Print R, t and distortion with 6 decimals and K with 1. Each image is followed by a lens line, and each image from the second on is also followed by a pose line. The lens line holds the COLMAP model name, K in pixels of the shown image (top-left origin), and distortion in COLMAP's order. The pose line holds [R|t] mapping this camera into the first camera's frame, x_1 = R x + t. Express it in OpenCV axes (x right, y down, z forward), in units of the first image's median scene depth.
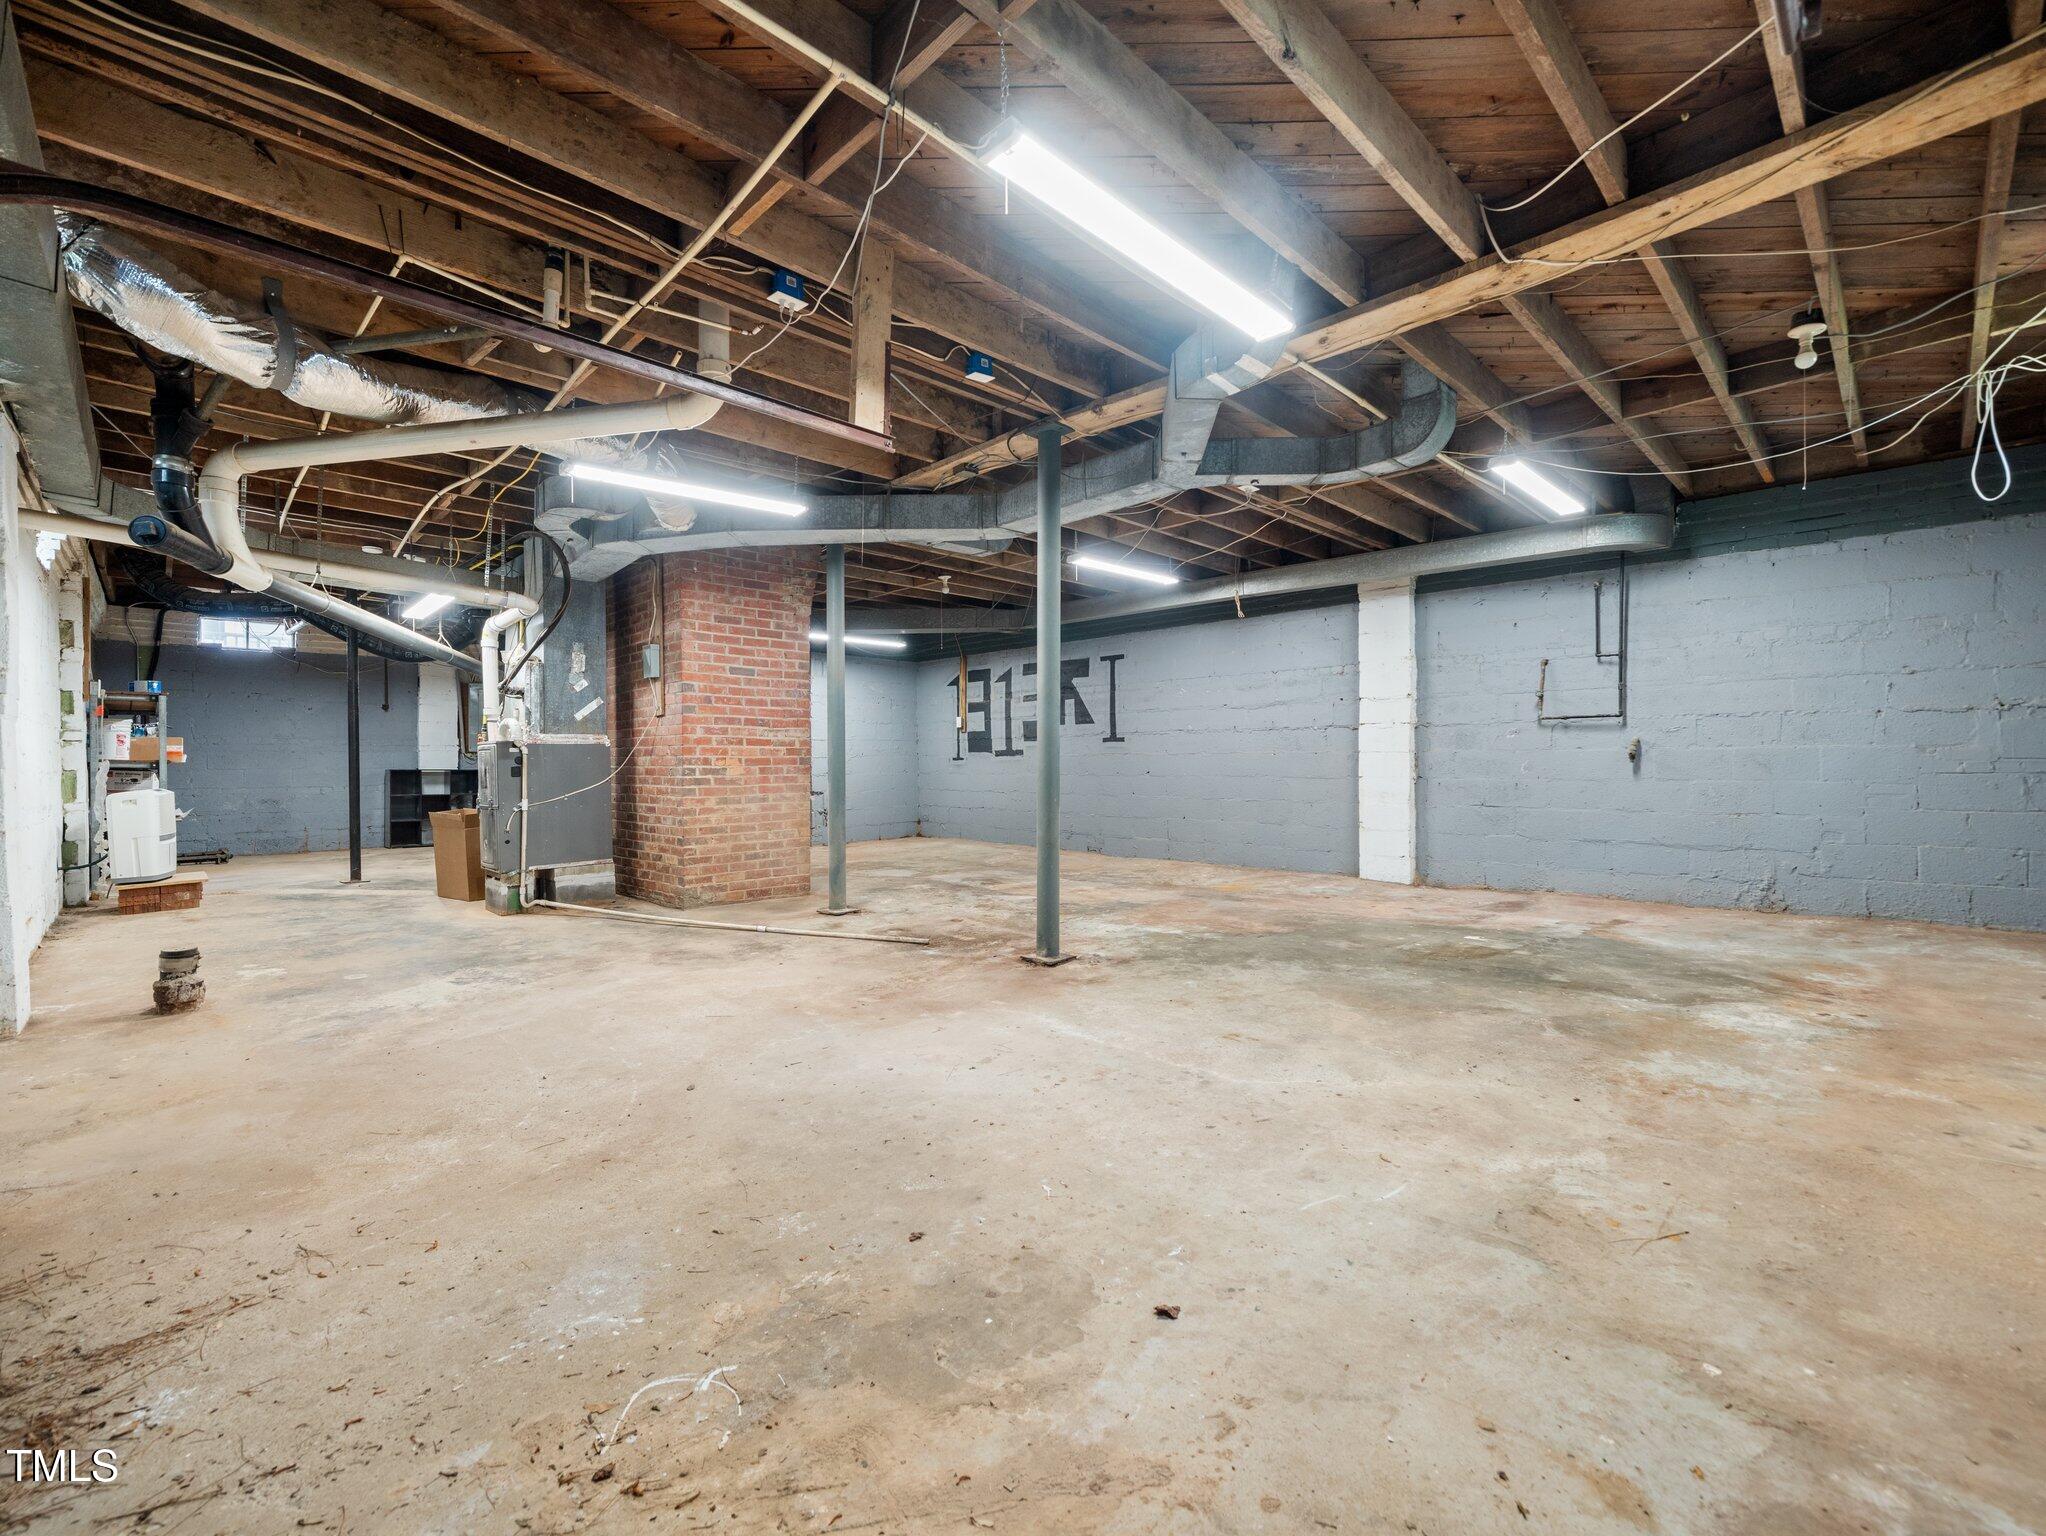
lens RADIAL K [[837.5, 0, 1021.7], [0, 837.5, 766.7], [0, 0, 1]] dist [-0.002062, -0.000330]
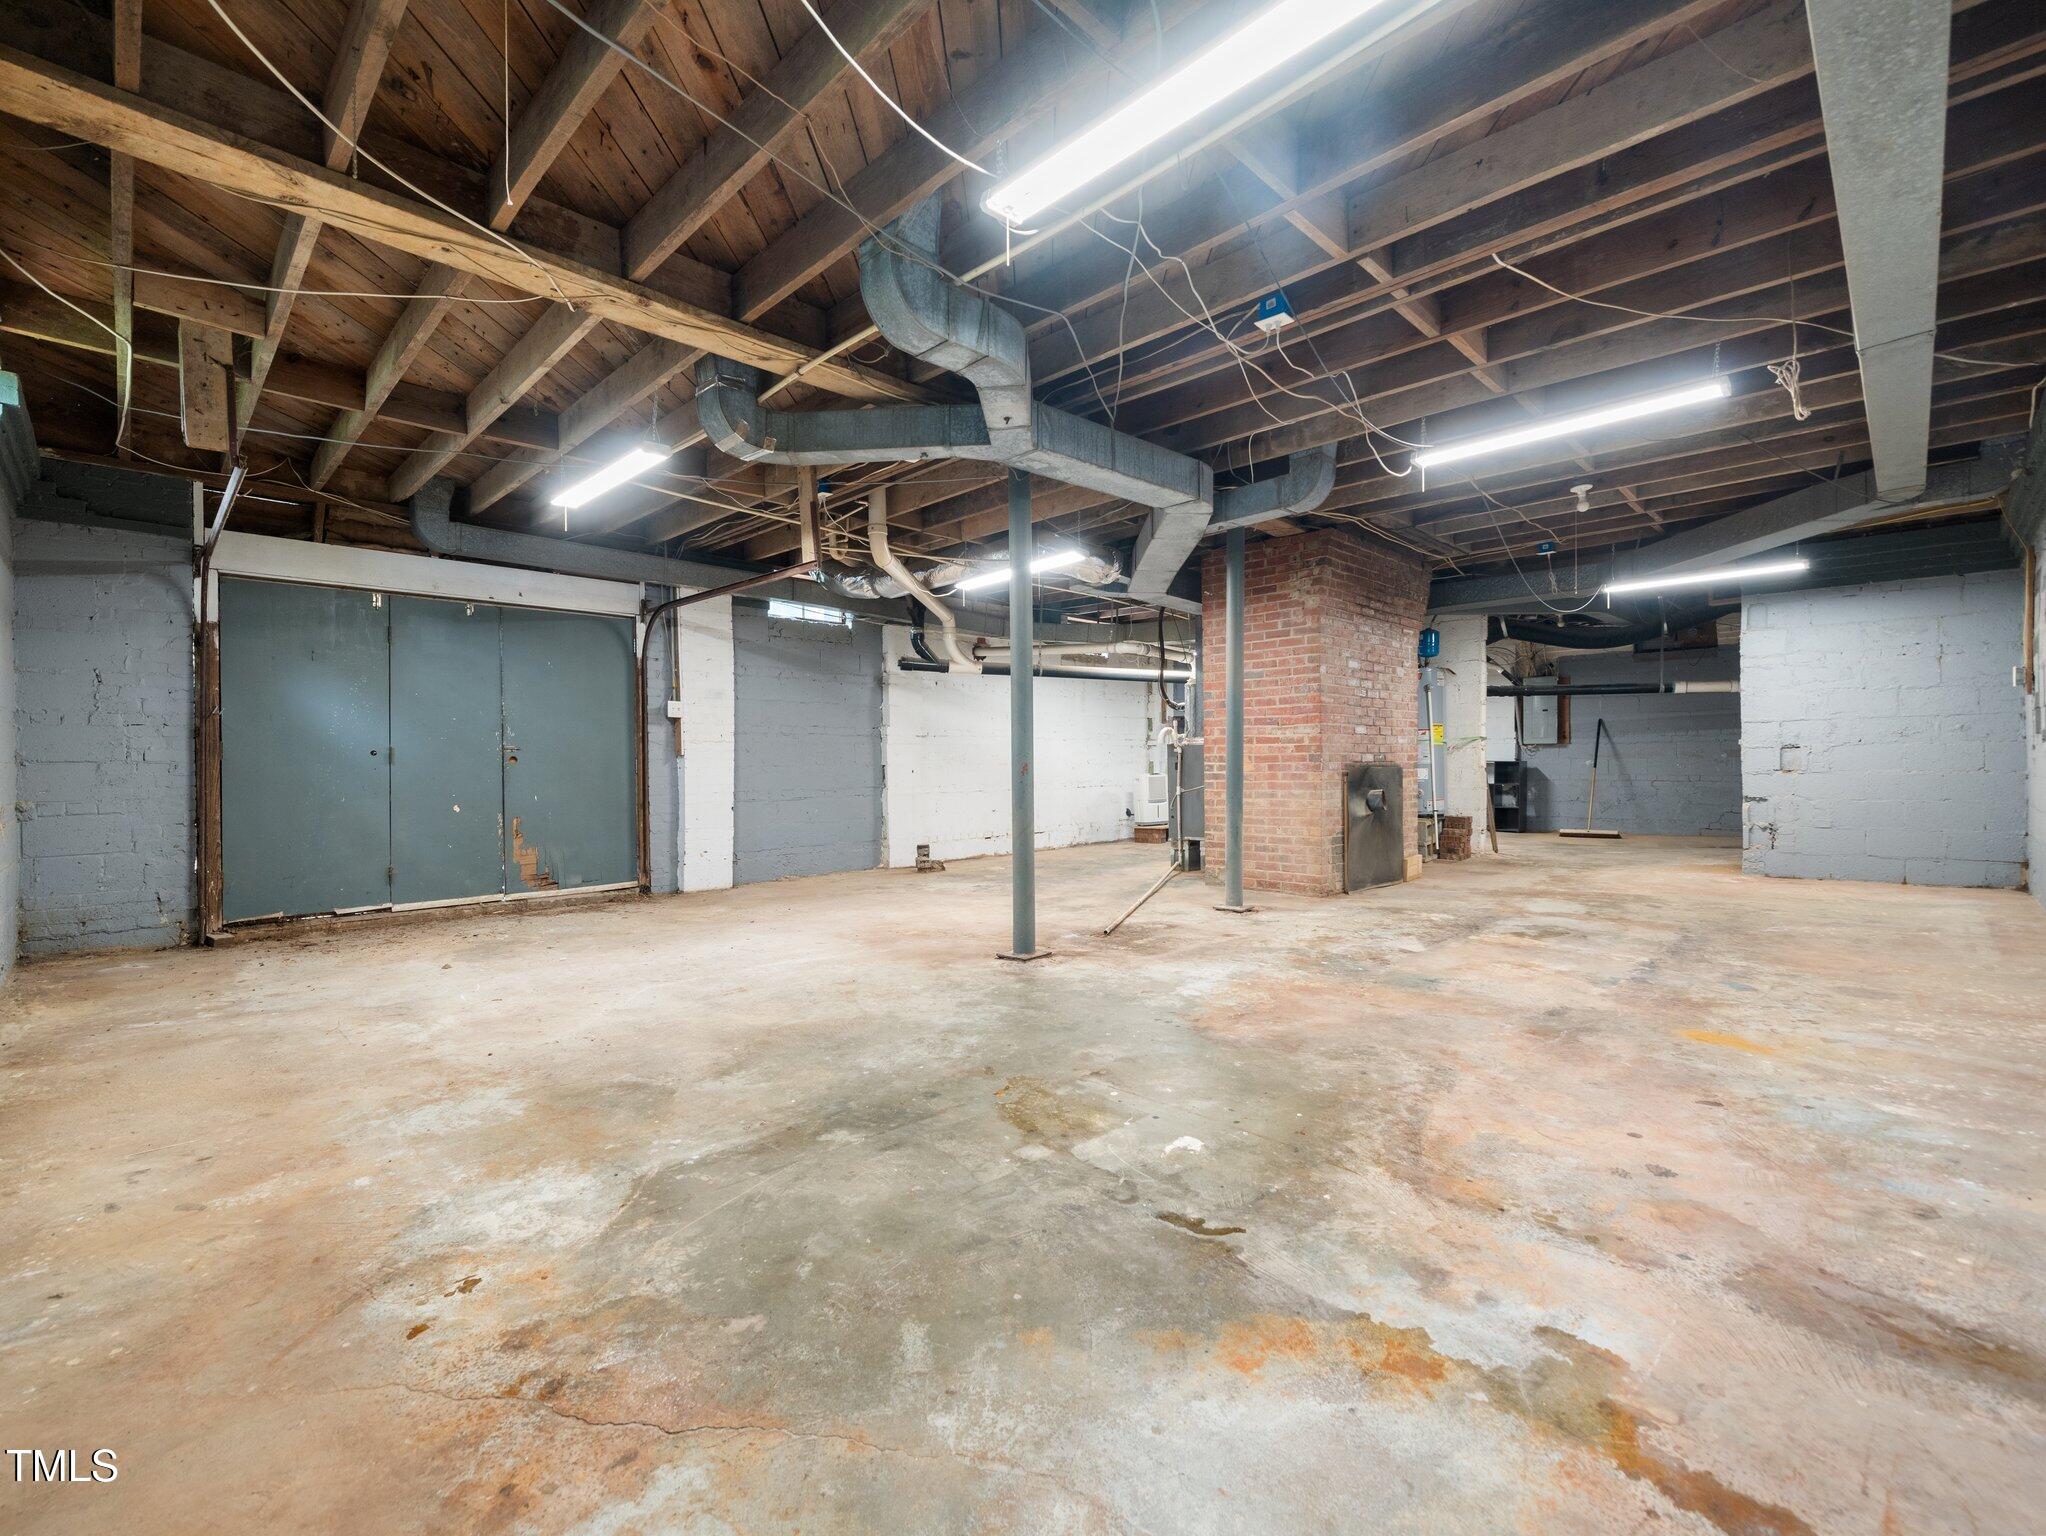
lens RADIAL K [[837.5, 0, 1021.7], [0, 837.5, 766.7], [0, 0, 1]] dist [-0.002062, -0.000330]
pose [[0.075250, 0.010505, -0.997109, 1.461755], [0.004872, 0.999929, 0.010902, -0.019090], [0.997153, -0.005679, 0.075194, 1.276689]]
